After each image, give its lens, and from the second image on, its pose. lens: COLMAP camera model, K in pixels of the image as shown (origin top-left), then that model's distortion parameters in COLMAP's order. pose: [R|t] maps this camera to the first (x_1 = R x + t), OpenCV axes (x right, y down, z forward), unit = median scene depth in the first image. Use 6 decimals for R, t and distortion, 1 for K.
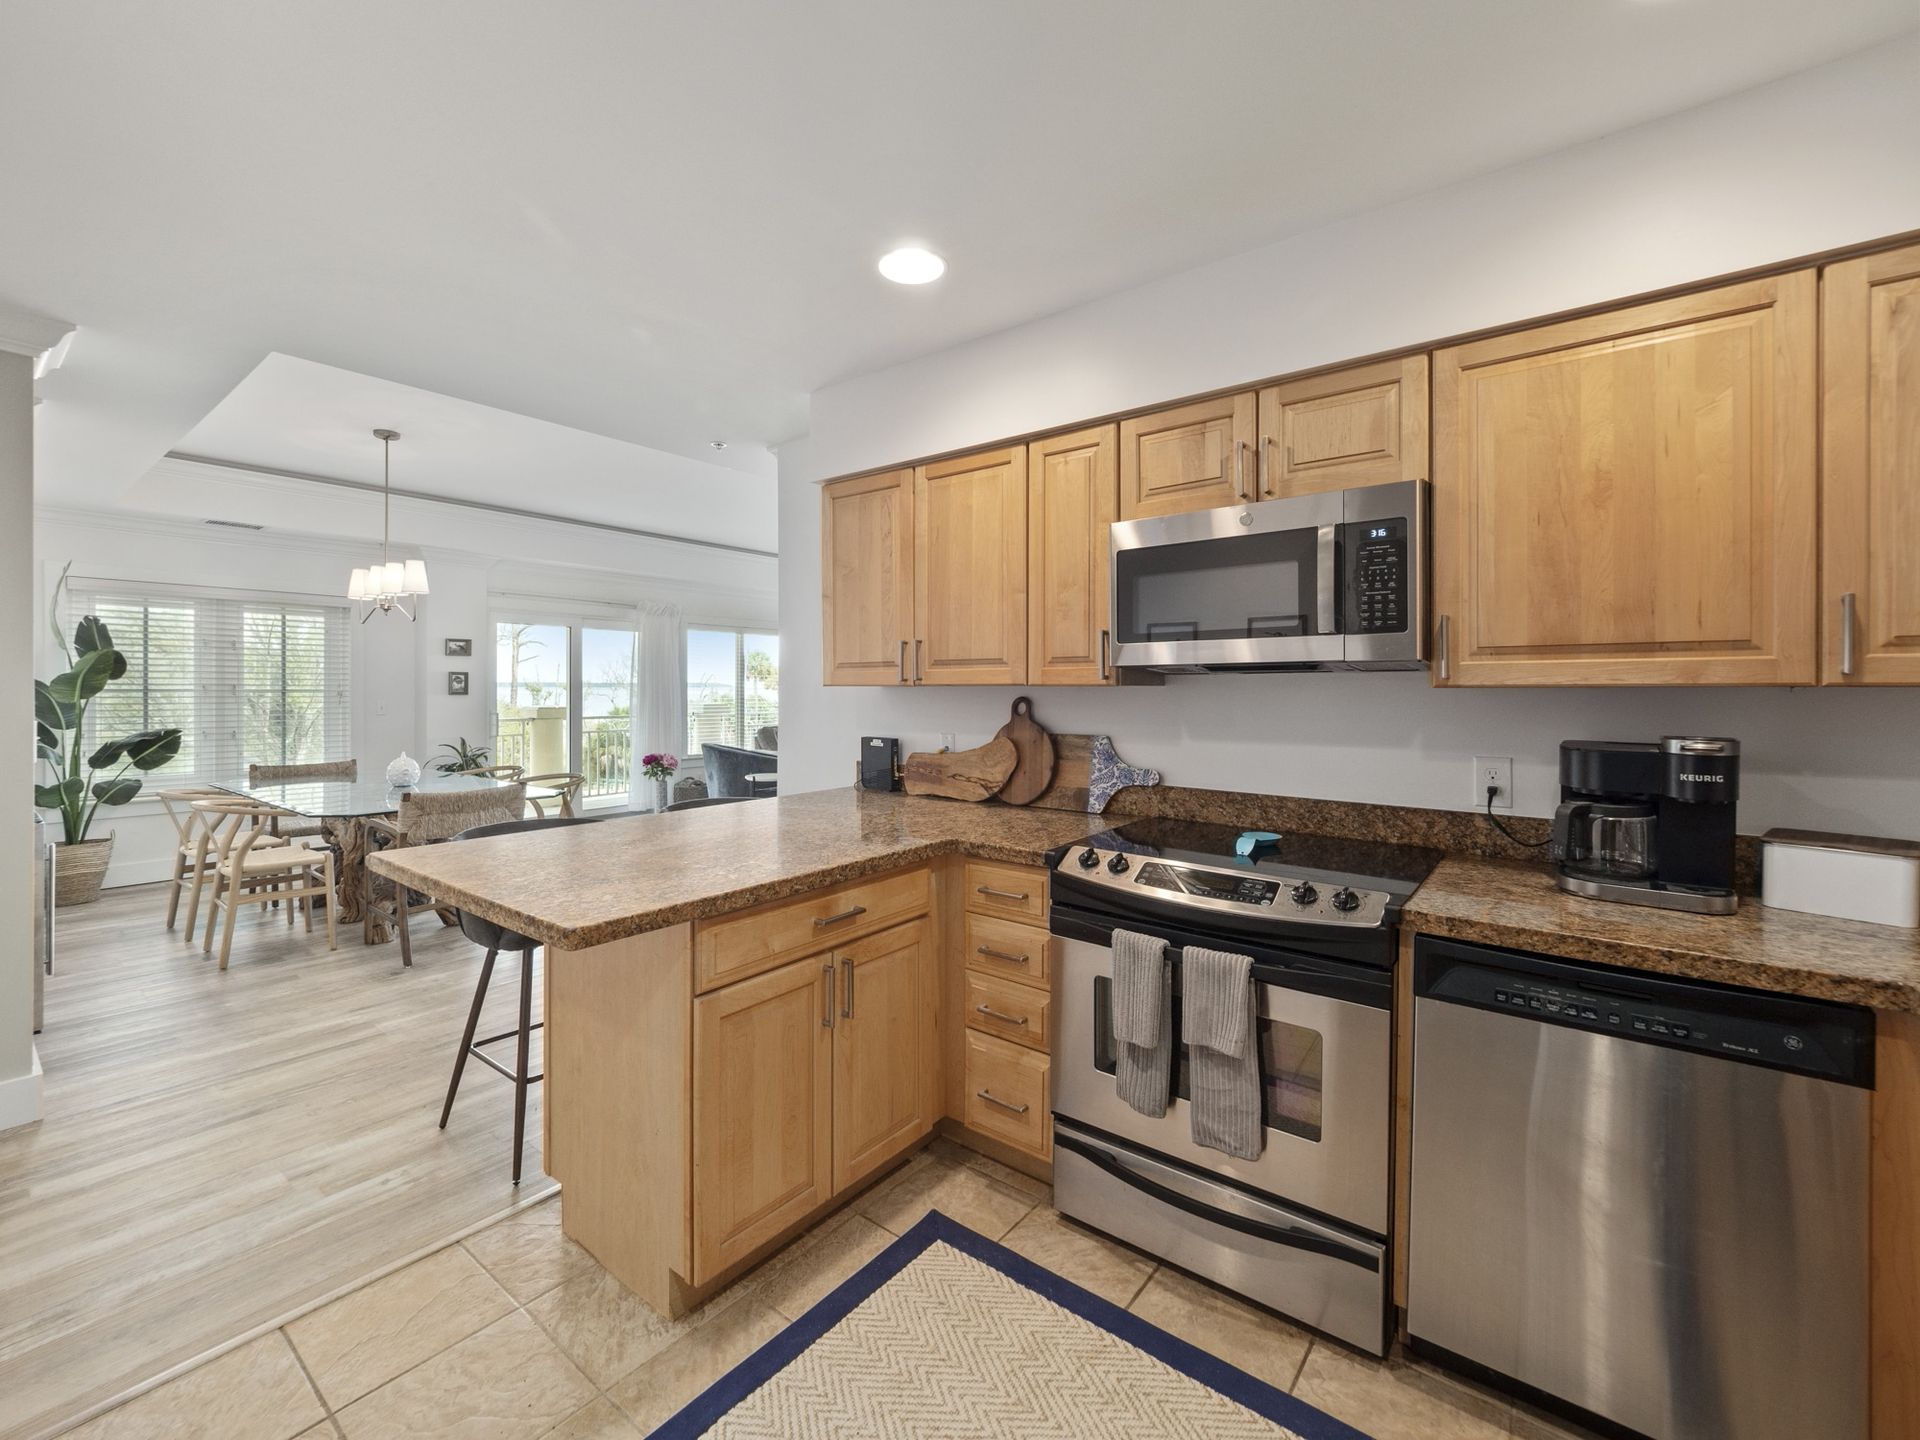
lens RADIAL K [[827.0, 0, 958.3], [0, 827.0, 693.0], [0, 0, 1]] dist [0.000898, -0.000525]
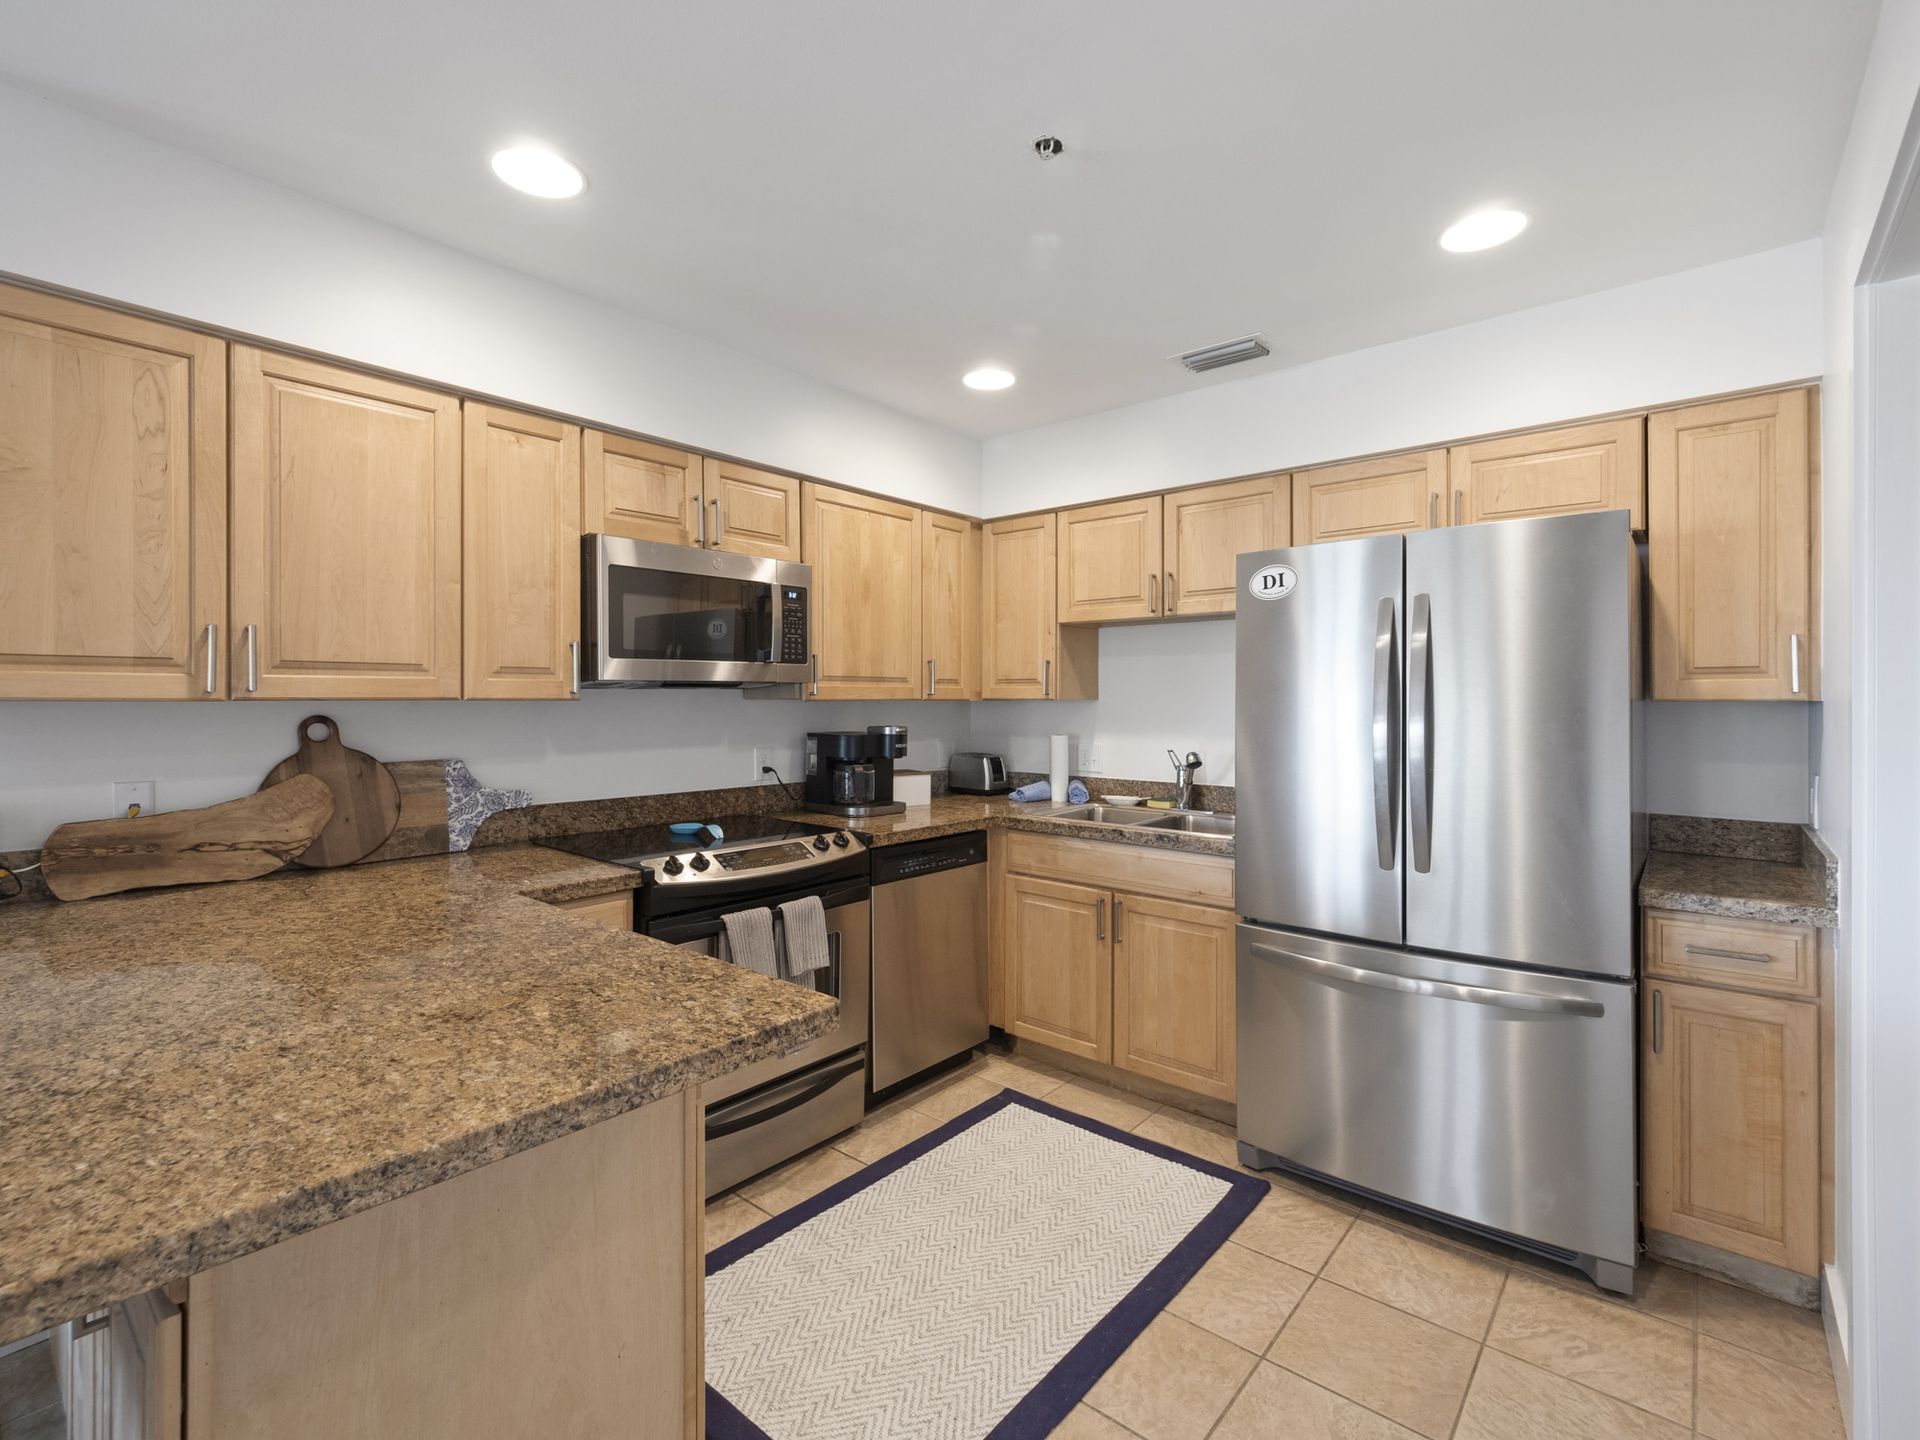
lens RADIAL K [[882.8, 0, 948.2], [0, 882.8, 707.1], [0, 0, 1]] dist [0.003243, -0.001873]
pose [[0.028750, -0.007243, 0.999560, -0.862505], [0.010749, 0.999918, 0.006937, -0.002993], [-0.999529, 0.010545, 0.028826, 0.566985]]
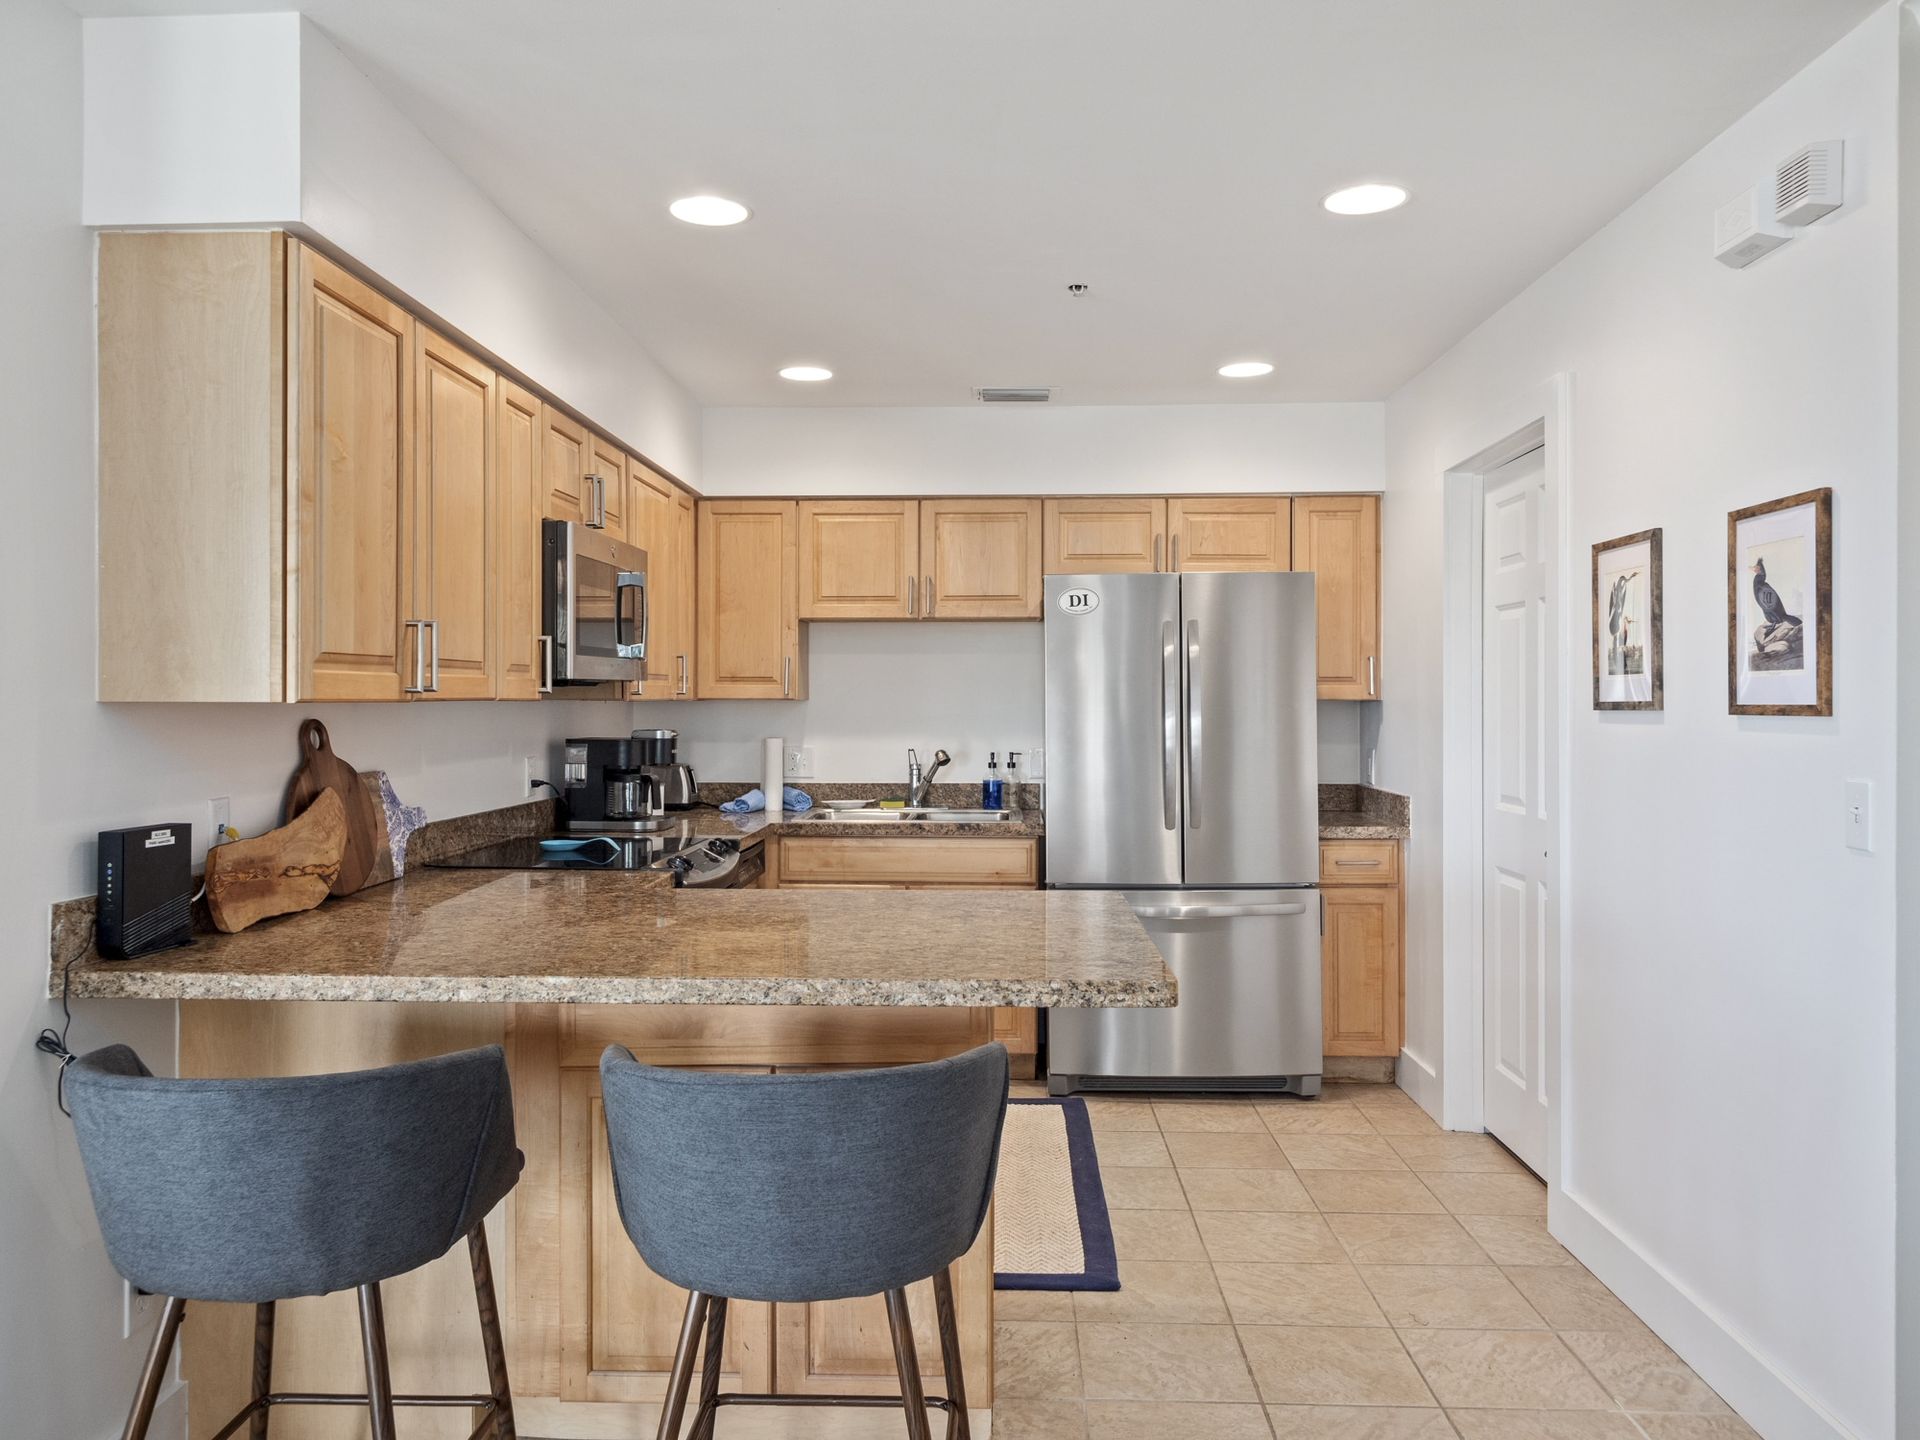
lens RADIAL K [[1400.1, 0, 958.2], [0, 1400.1, 713.0], [0, 0, 1]] dist [0.003202, 0.001546]
pose [[-0.599190, -0.007087, 0.800575, -1.323491], [0.009495, 0.999828, 0.015958, -0.015768], [-0.800550, 0.017163, -0.599020, 1.605934]]
